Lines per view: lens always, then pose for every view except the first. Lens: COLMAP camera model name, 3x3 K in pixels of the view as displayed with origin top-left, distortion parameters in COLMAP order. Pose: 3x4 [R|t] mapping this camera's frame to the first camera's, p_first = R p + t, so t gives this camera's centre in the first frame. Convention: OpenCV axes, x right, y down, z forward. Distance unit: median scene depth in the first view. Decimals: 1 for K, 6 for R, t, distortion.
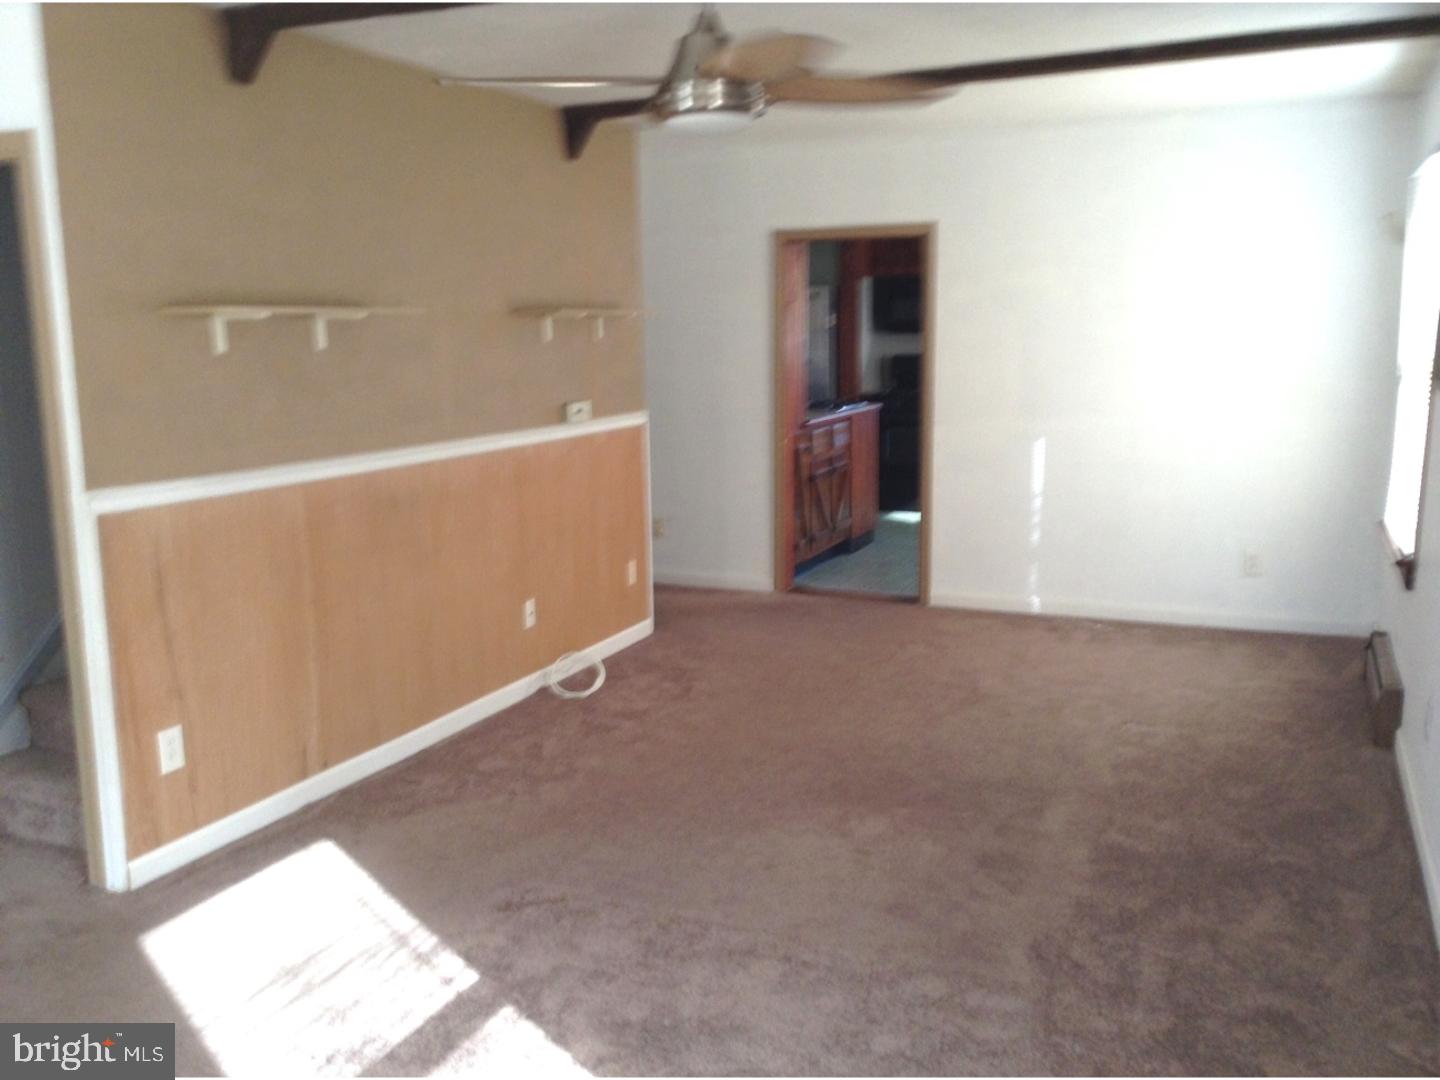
lens RADIAL K [[1326.1, 0, 723.1], [0, 1326.1, 535.5], [0, 0, 1]] dist [0.045711, 0.000000]
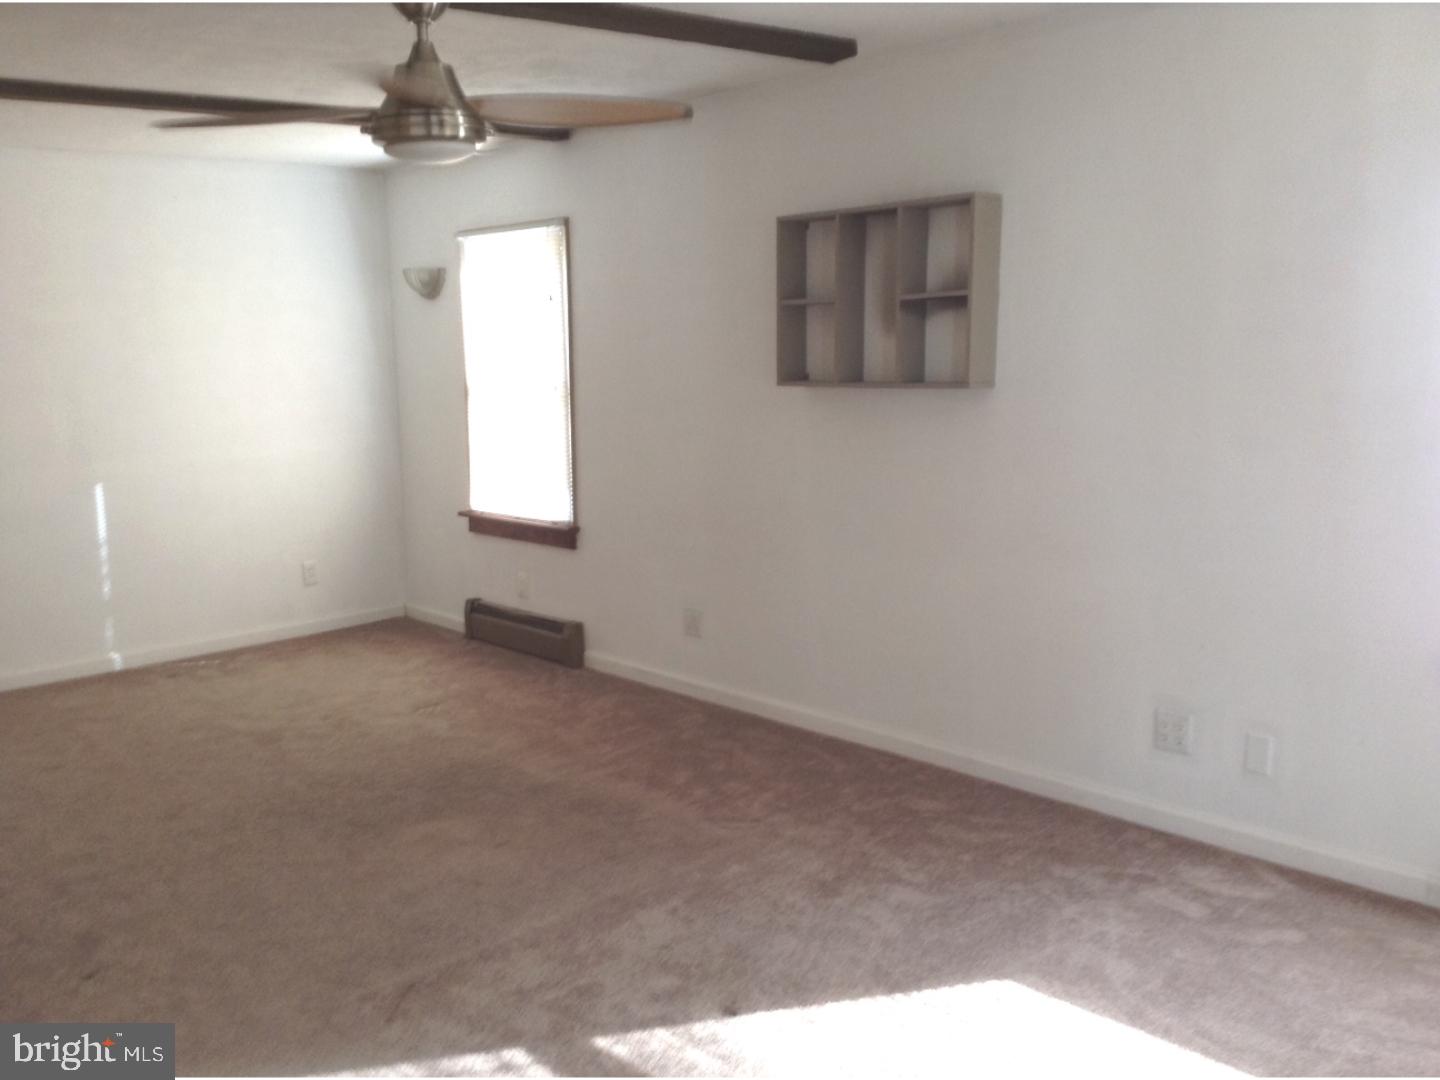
lens RADIAL K [[1326.1, 0, 743.2], [0, 1326.1, 529.1], [0, 0, 1]] dist [0.045711, 0.000000]
pose [[0.371488, -0.128337, 0.919525, -0.609313], [0.167980, 0.983346, 0.069381, -0.040613], [-0.913115, 0.128688, 0.386860, 0.297546]]
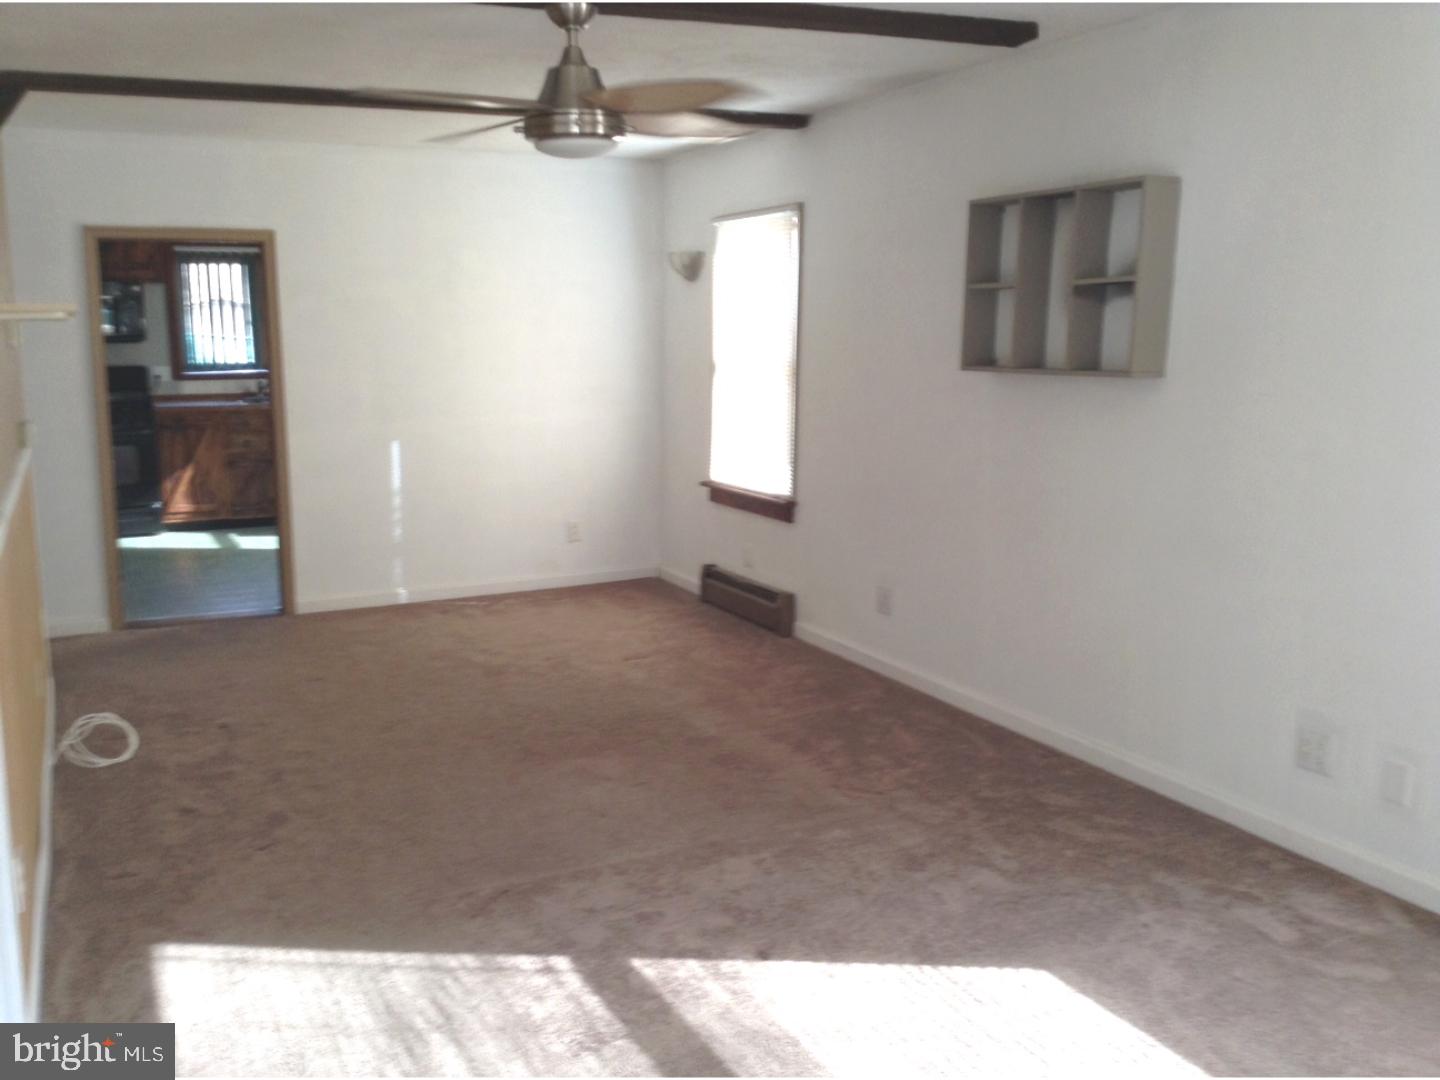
lens RADIAL K [[1326.1, 0, 735.2], [0, 1326.1, 541.8], [0, 0, 1]] dist [0.045711, 0.000000]
pose [[0.625913, -0.116559, 0.771133, -0.562490], [0.123298, 0.991123, 0.049732, -0.015035], [-0.770084, 0.063951, 0.634729, 0.146538]]
